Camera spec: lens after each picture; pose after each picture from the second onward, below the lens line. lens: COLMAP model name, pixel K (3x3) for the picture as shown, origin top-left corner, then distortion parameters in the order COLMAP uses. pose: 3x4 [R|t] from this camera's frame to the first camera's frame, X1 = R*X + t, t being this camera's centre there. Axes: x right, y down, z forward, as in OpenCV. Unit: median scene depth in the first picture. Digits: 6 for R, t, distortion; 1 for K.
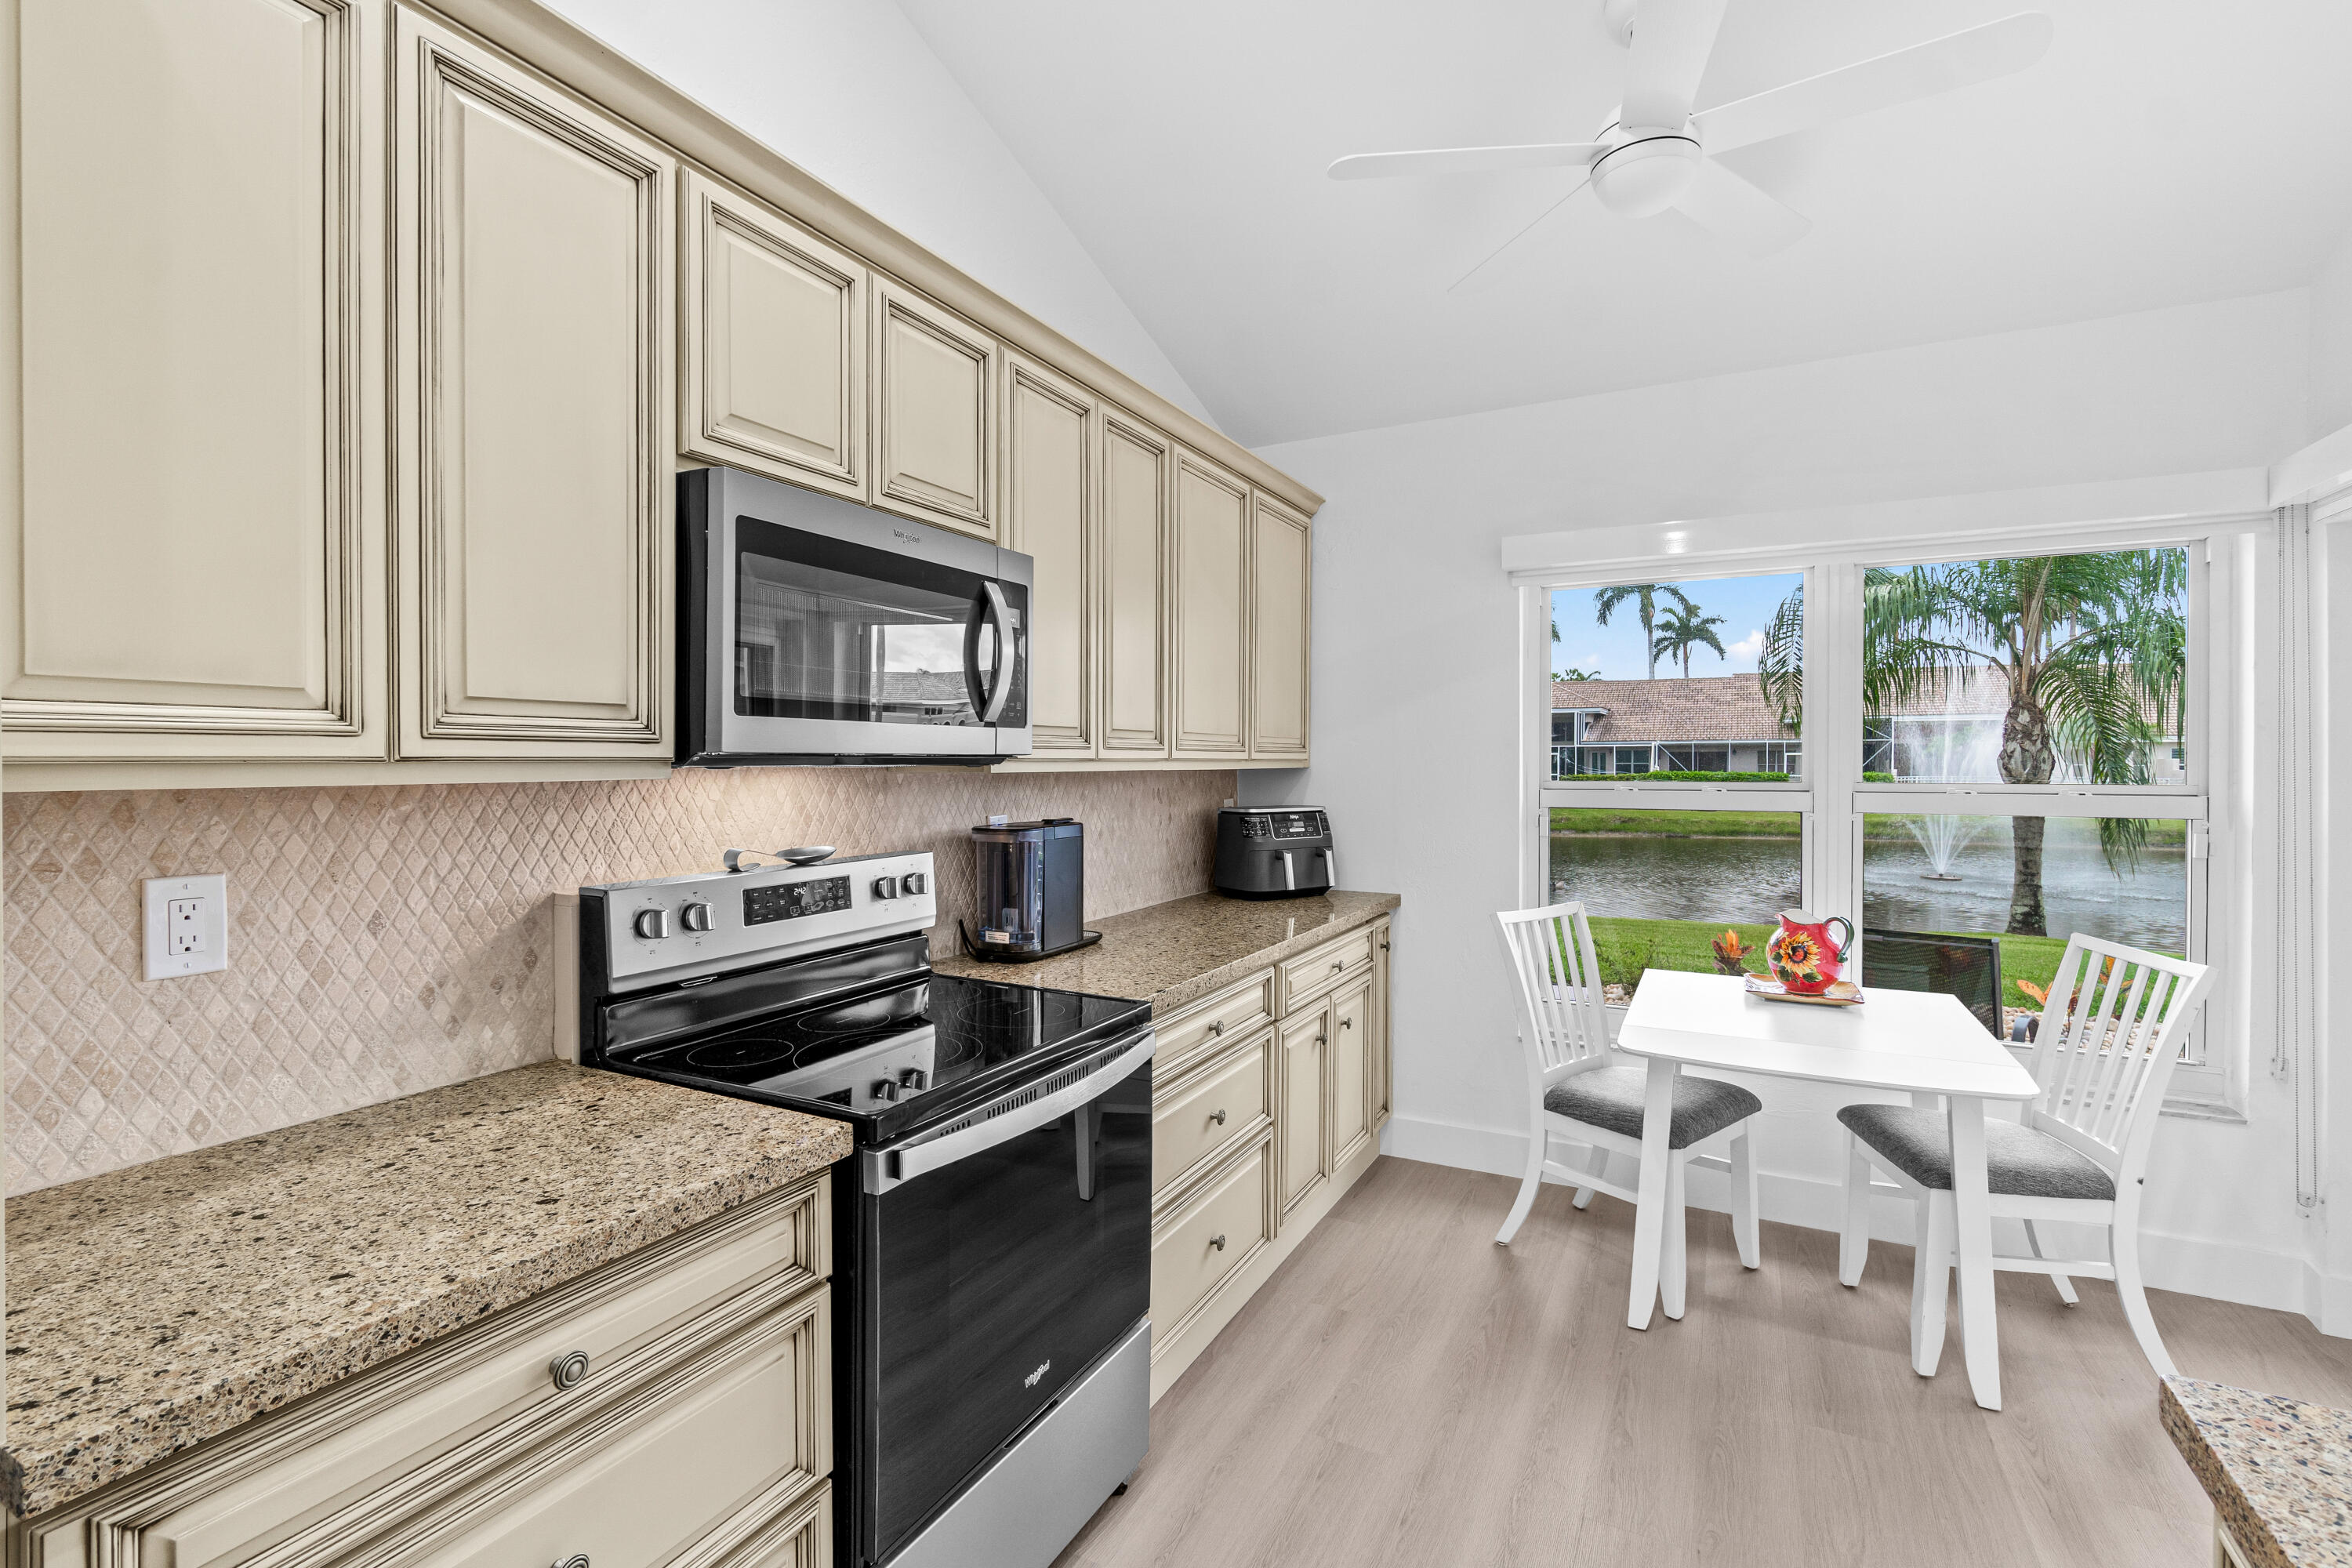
lens RADIAL K [[1059.1, 0, 1194.6], [0, 1059.1, 777.4], [0, 0, 1]] dist [-0.003351, -0.000387]
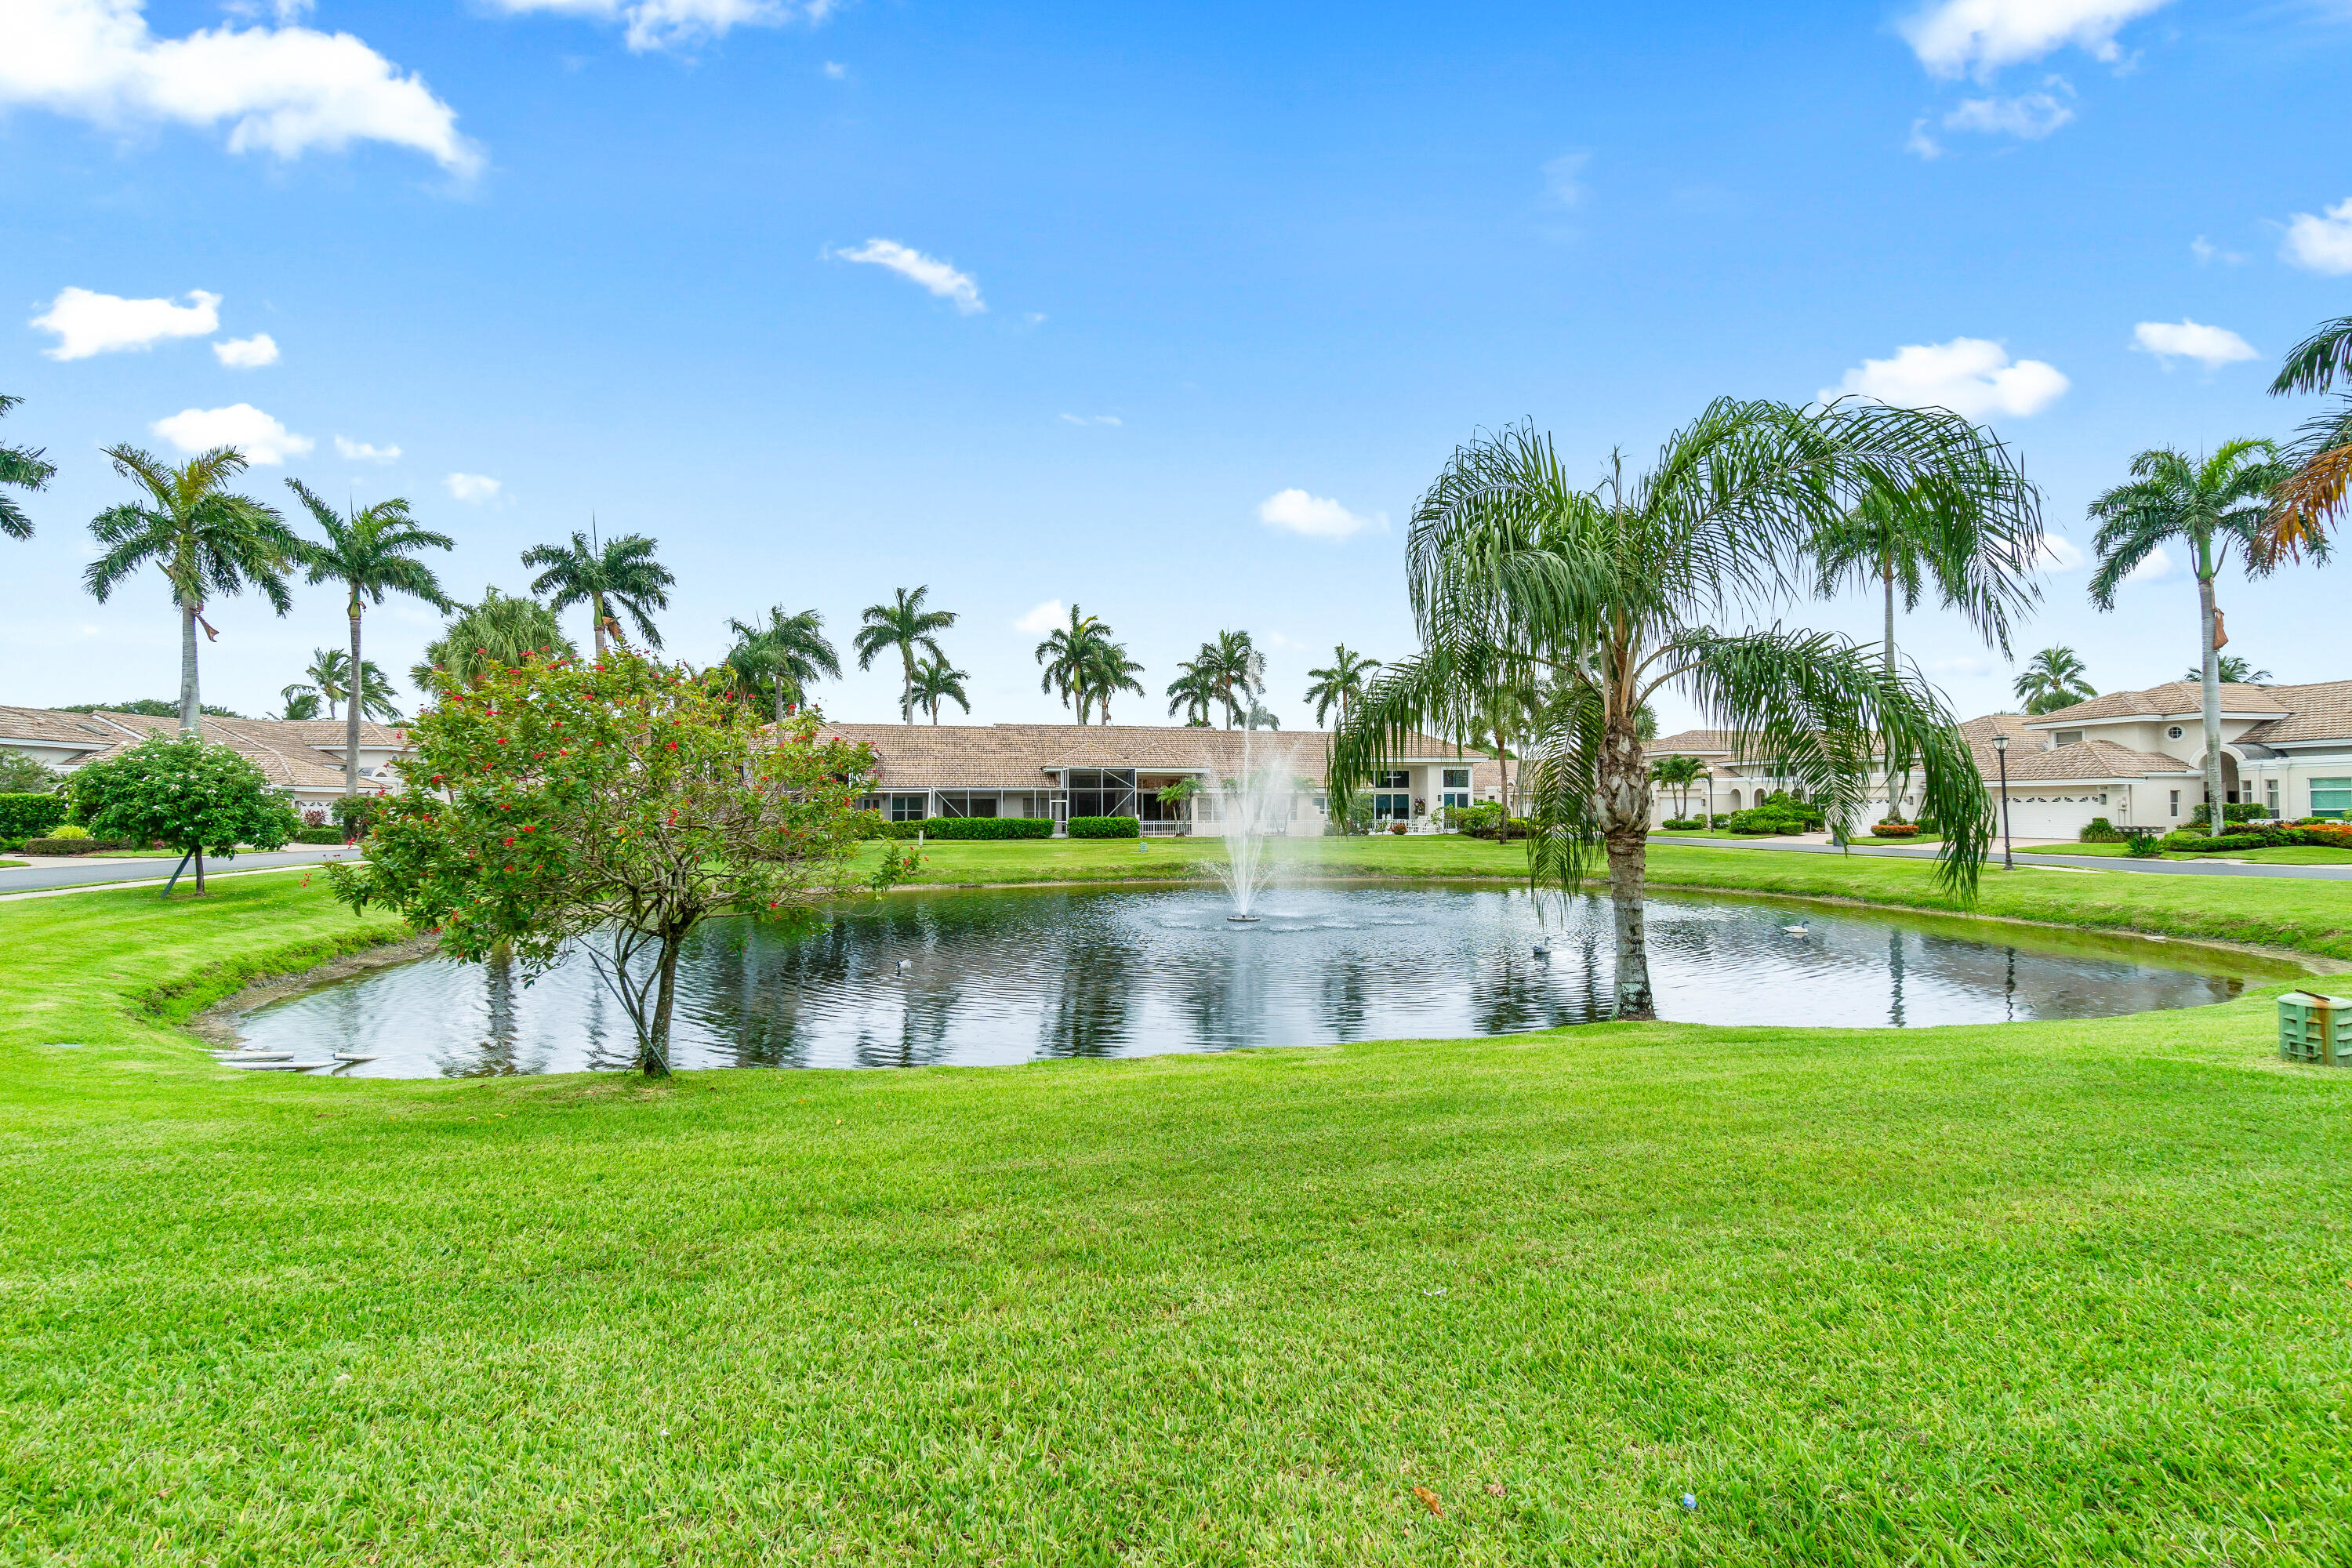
lens RADIAL K [[1016.5, 0, 1186.3], [0, 1016.5, 776.2], [0, 0, 1]] dist [0.000866, 0.000334]
pose [[0.761409, 0.022600, 0.647878, 0.144952], [0.008474, 0.998960, -0.044806, -0.008169], [-0.648216, 0.039606, 0.760425, 2.721018]]
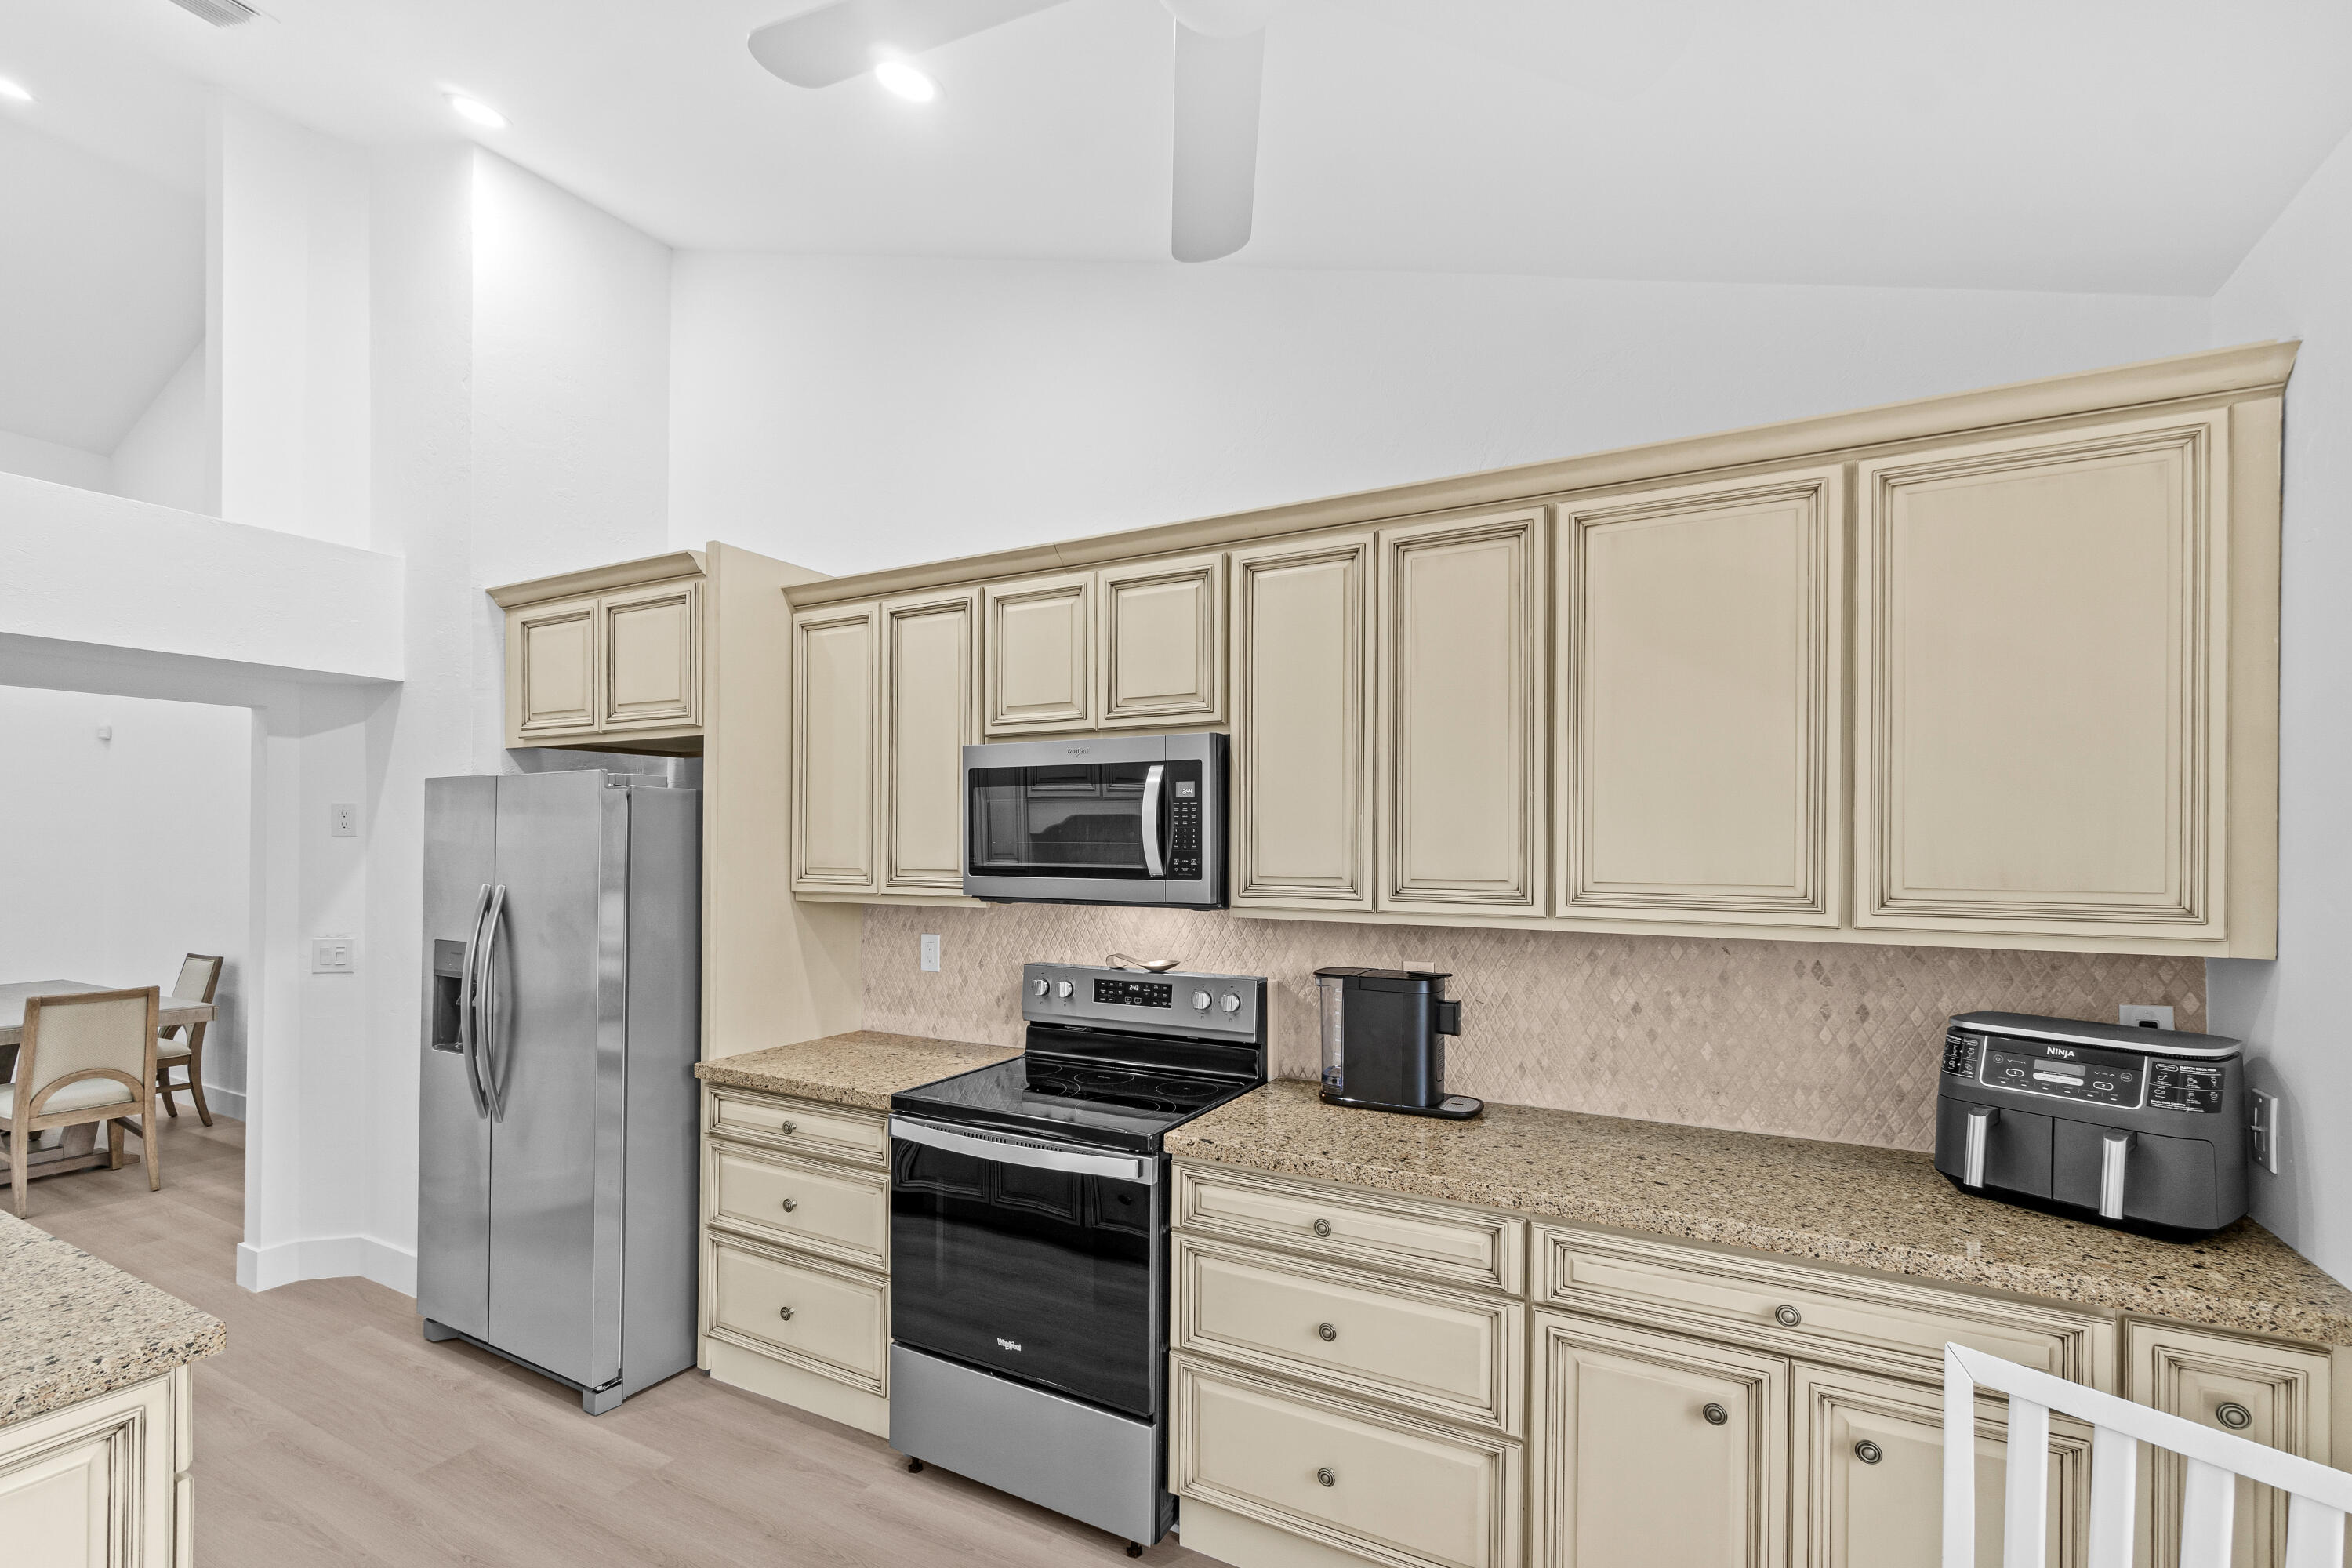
lens RADIAL K [[1036.4, 0, 1172.3], [0, 1036.4, 846.4], [0, 0, 1]] dist [0.002500, 0.000170]
pose [[-0.032272, 0.001471, -0.999478, 0.684500], [-0.019080, 0.999816, 0.002088, -0.060386], [0.999297, 0.019137, -0.032238, 0.699493]]
